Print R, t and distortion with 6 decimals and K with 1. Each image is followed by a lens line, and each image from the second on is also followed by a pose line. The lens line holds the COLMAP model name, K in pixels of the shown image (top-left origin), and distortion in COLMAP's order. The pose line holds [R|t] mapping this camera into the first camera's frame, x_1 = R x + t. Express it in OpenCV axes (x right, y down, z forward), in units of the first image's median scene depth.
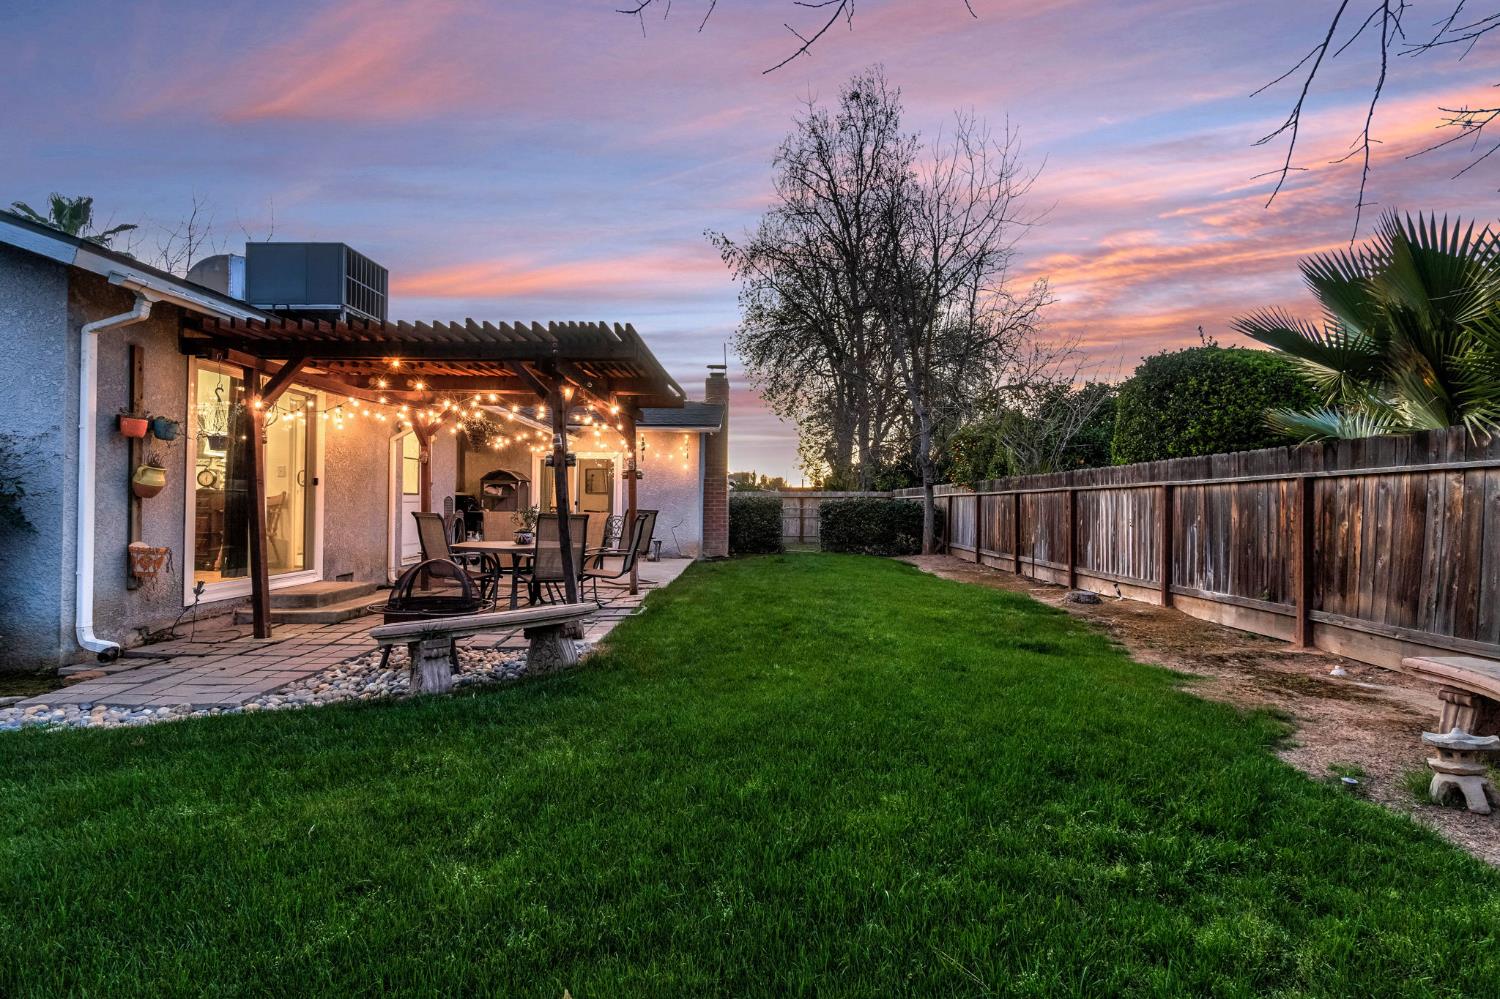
lens RADIAL K [[729.2, 0, 763.7], [0, 729.2, 496.5], [0, 0, 1]] dist [-0.000145, -0.001559]
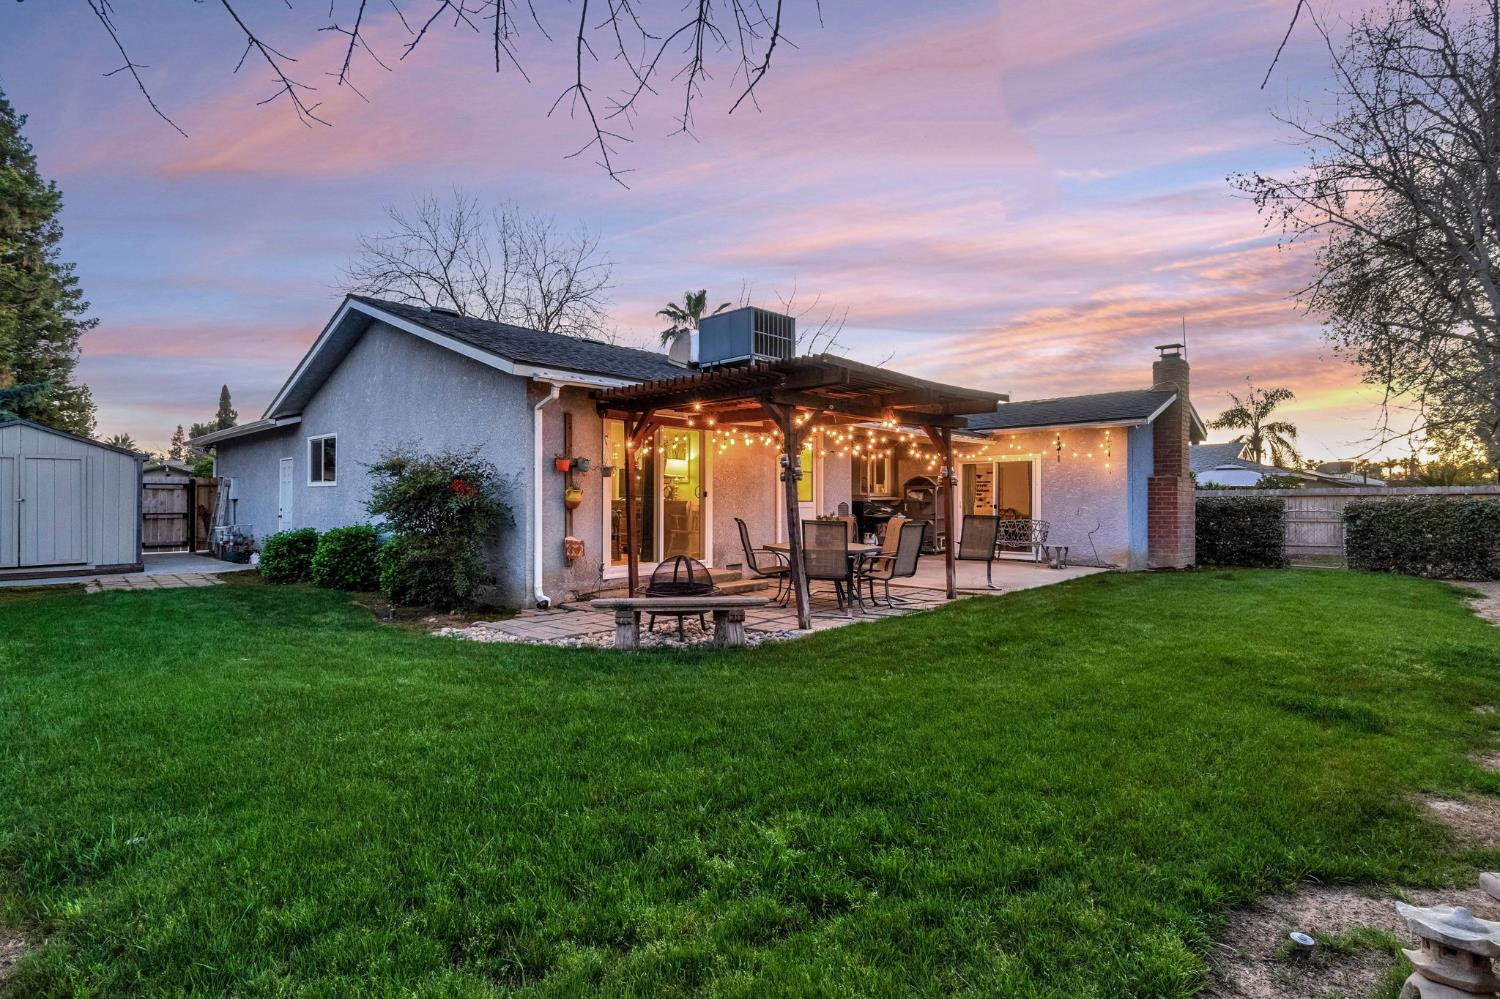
lens RADIAL K [[756.2, 0, 785.5], [0, 756.2, 498.3], [0, 0, 1]] dist [0.005761, -0.001874]
pose [[0.731617, -0.010493, -0.681635, 0.476121], [0.013751, 0.999905, -0.000634, -0.010888], [0.681577, -0.008910, 0.731692, 0.086817]]
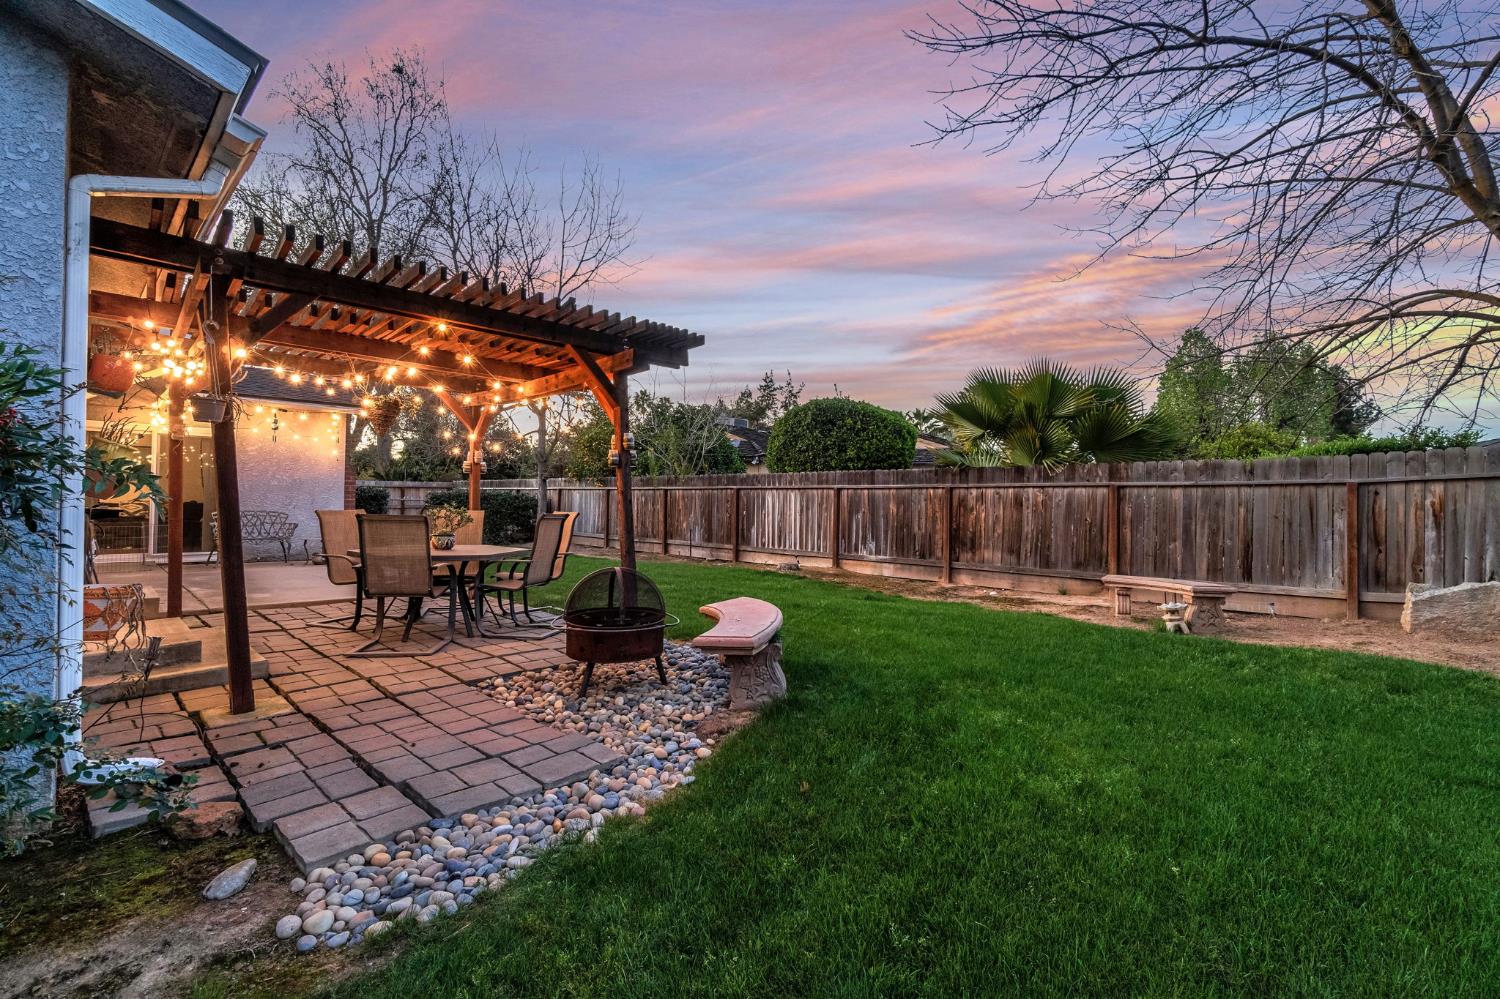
lens RADIAL K [[657.3, 0, 743.3], [0, 657.3, 503.5], [0, 0, 1]] dist [-0.005634, 0.000533]
pose [[0.702348, -0.000901, 0.711833, -0.680885], [-0.017753, 0.999666, 0.018782, -0.006766], [-0.711612, -0.025829, 0.702098, 0.220137]]
